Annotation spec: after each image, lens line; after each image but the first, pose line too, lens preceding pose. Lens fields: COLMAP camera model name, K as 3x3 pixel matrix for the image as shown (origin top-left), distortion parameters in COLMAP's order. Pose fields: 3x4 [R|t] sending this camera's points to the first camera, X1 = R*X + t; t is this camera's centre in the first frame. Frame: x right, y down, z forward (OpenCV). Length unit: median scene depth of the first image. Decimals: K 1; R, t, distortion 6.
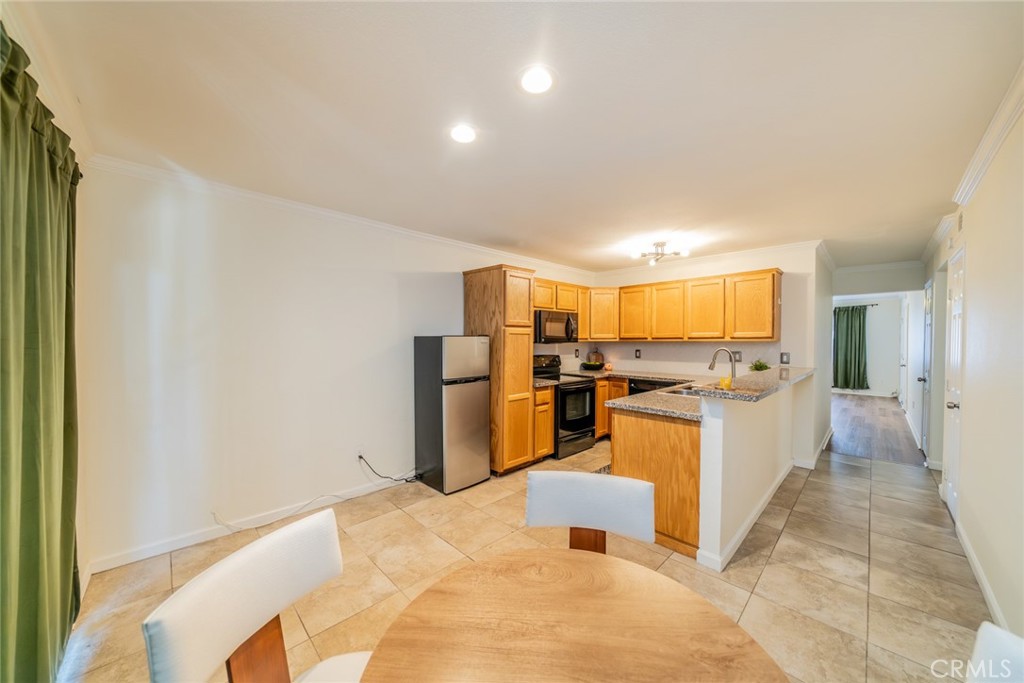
lens RADIAL K [[356.1, 0, 511.8], [0, 356.1, 345.5], [0, 0, 1]] dist [-0.006808, -0.000011]
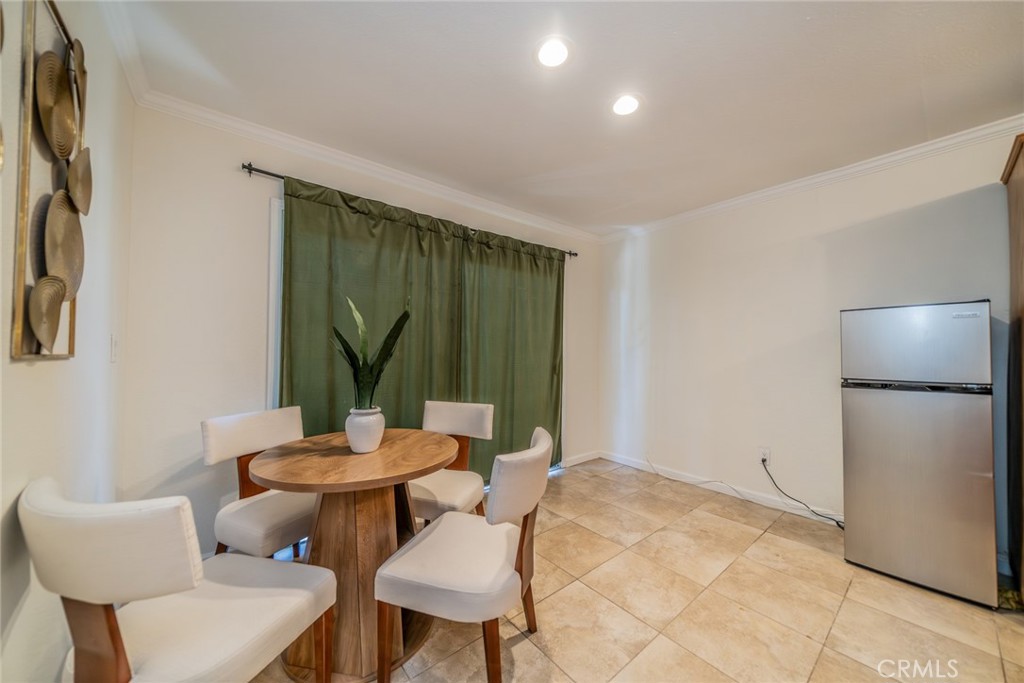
lens RADIAL K [[356.1, 0, 514.8], [0, 356.1, 345.7], [0, 0, 1]] dist [-0.006808, -0.000011]
pose [[-0.091339, -0.021513, -0.995587, 0.415268], [-0.021833, 0.999570, -0.019596, 0.050454], [0.995580, 0.019947, -0.091770, 0.379399]]
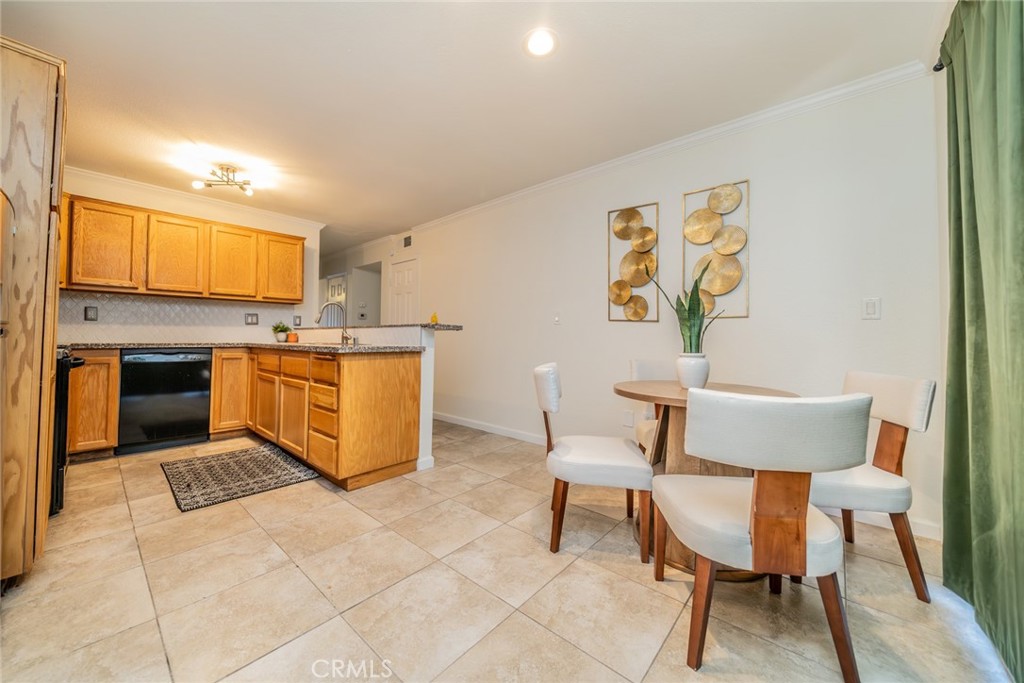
lens RADIAL K [[373.8, 0, 496.5], [0, 373.8, 329.7], [0, 0, 1]] dist [-0.005793, -0.000088]
pose [[-0.056165, 0.018849, 0.998244, -0.435513], [0.006520, 0.999807, -0.018511, 0.091918], [-0.998400, 0.005469, -0.056277, 0.463715]]
